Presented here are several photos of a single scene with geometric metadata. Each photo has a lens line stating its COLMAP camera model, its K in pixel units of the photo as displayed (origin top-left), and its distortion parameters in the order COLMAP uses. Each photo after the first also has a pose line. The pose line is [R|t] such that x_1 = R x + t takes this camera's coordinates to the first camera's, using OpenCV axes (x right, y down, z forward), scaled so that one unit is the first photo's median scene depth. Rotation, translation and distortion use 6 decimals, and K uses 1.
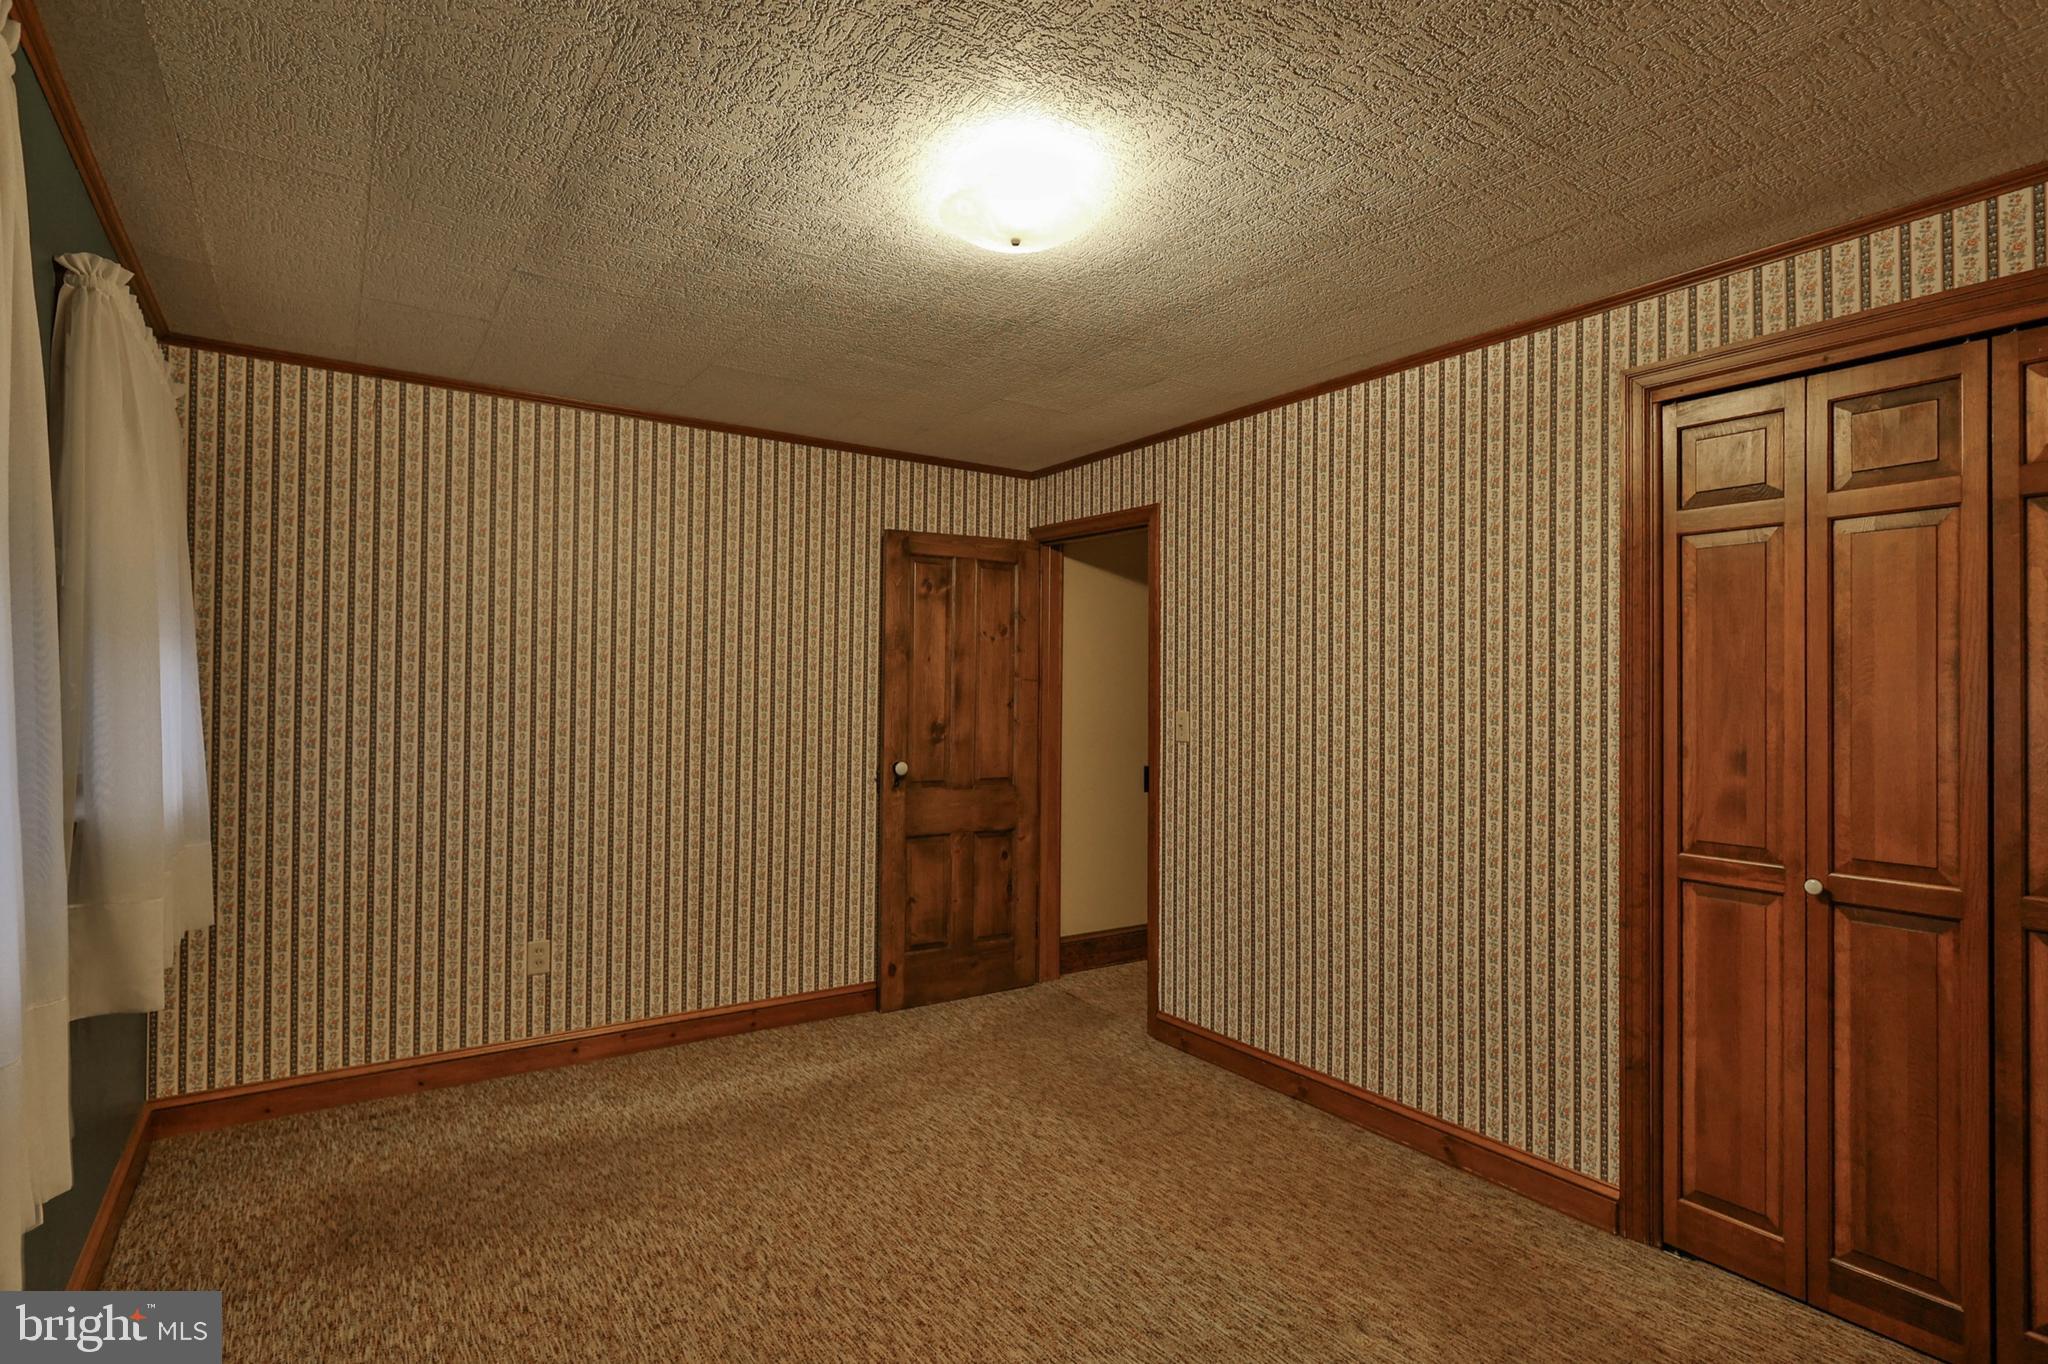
lens RADIAL K [[1064.0, 0, 1024.0], [0, 1064.0, 682.0], [0, 0, 1]] dist [0.001758, 0.000532]
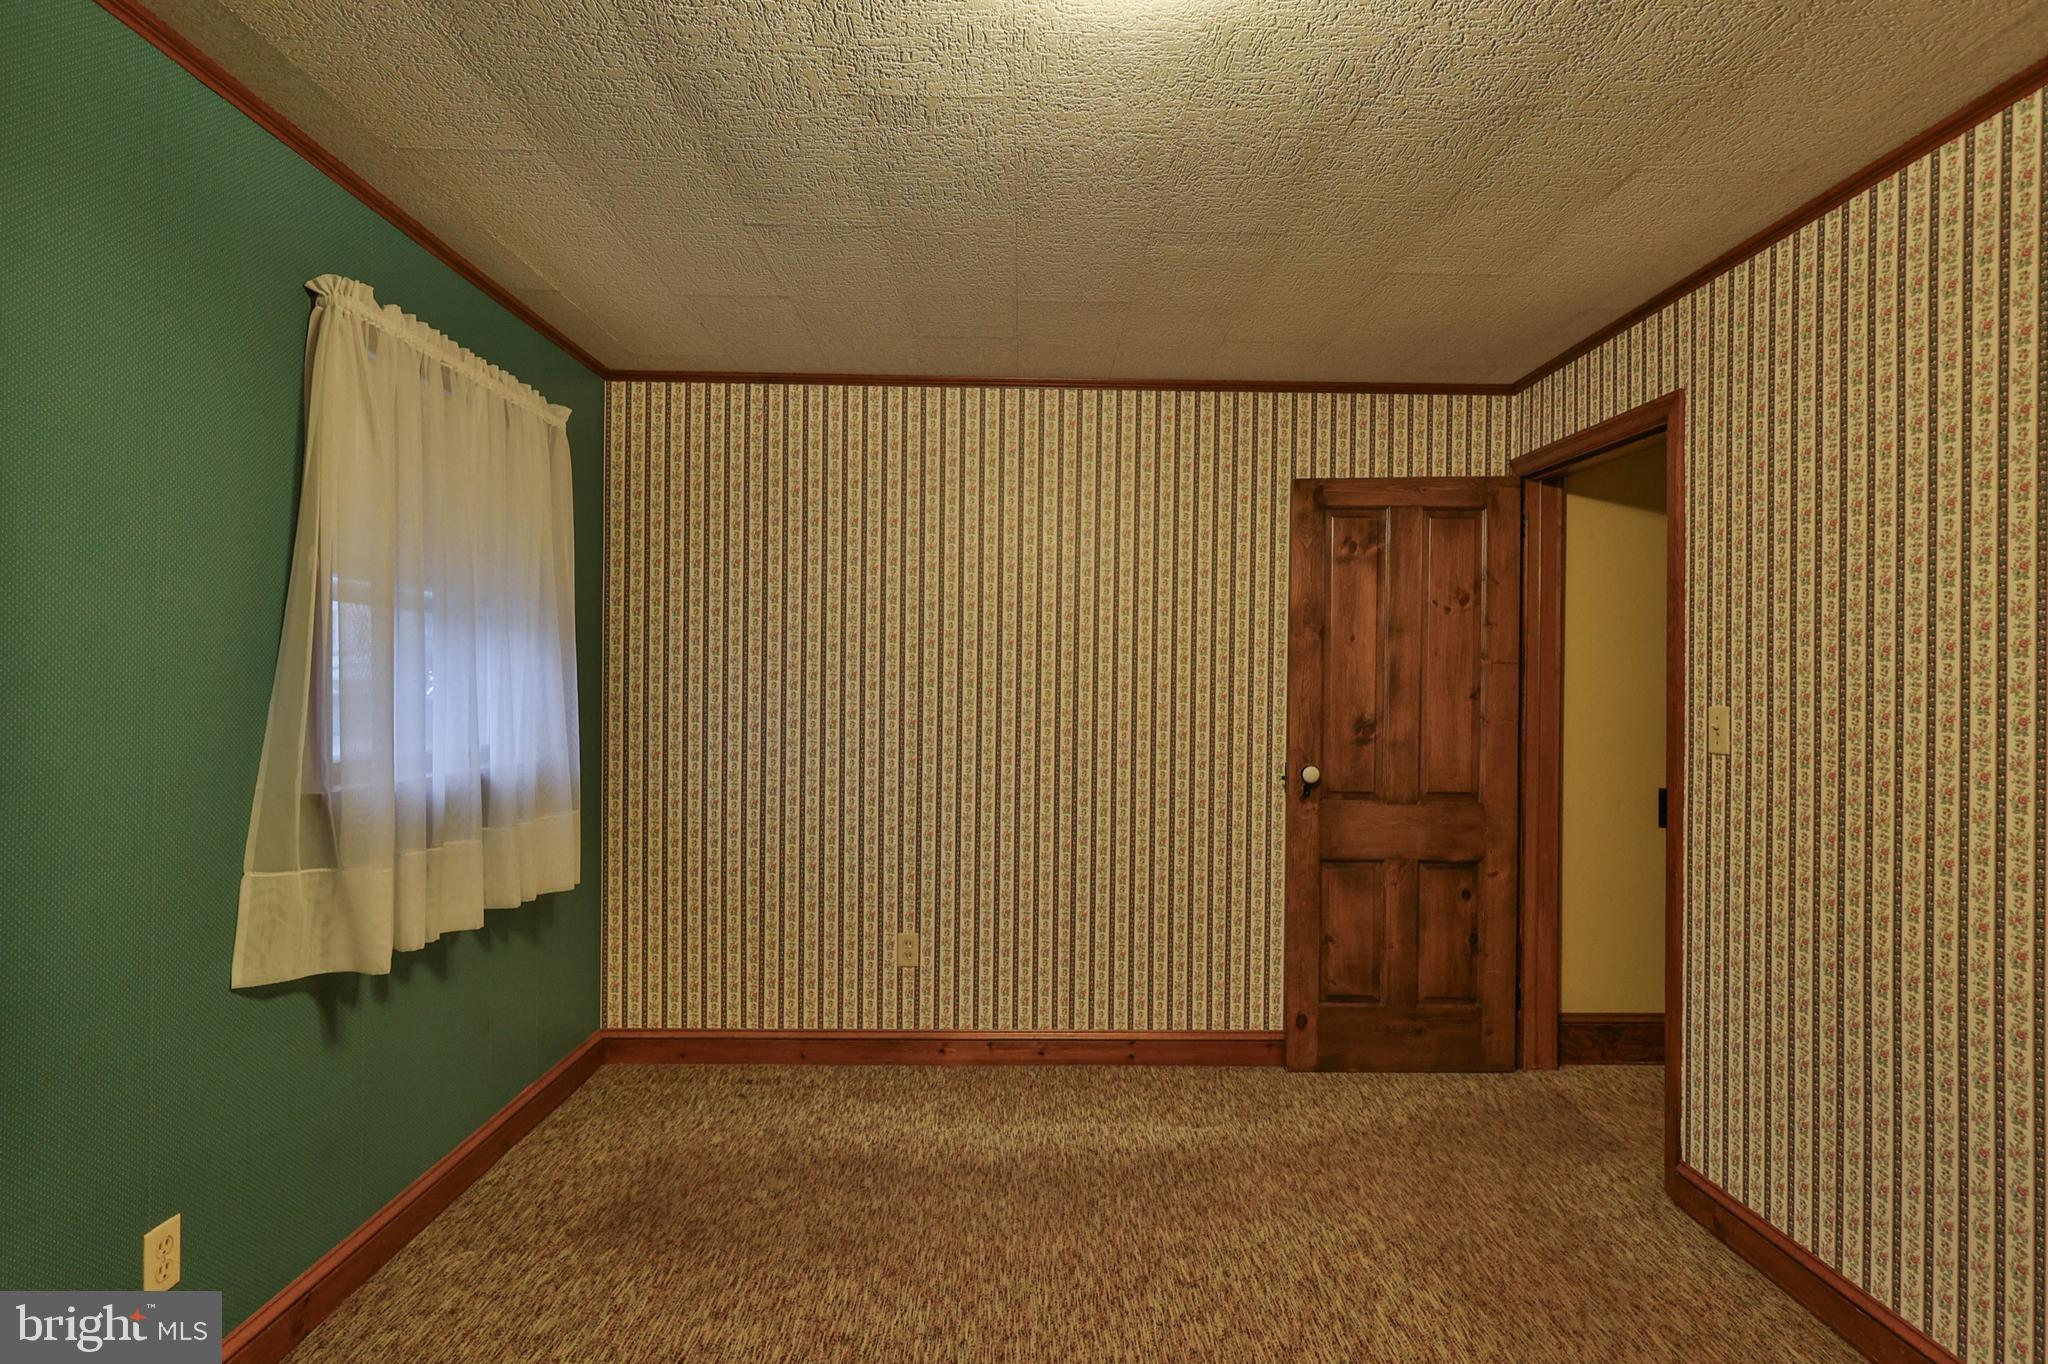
lens RADIAL K [[1007.5, 0, 1032.7], [0, 1007.5, 686.3], [0, 0, 1]] dist [-0.003824, 0.002907]
pose [[0.828862, -0.001357, -0.559451, 0.141552], [0.006581, 0.999952, 0.007324, 0.008119], [0.559414, -0.009752, 0.828831, 0.260541]]
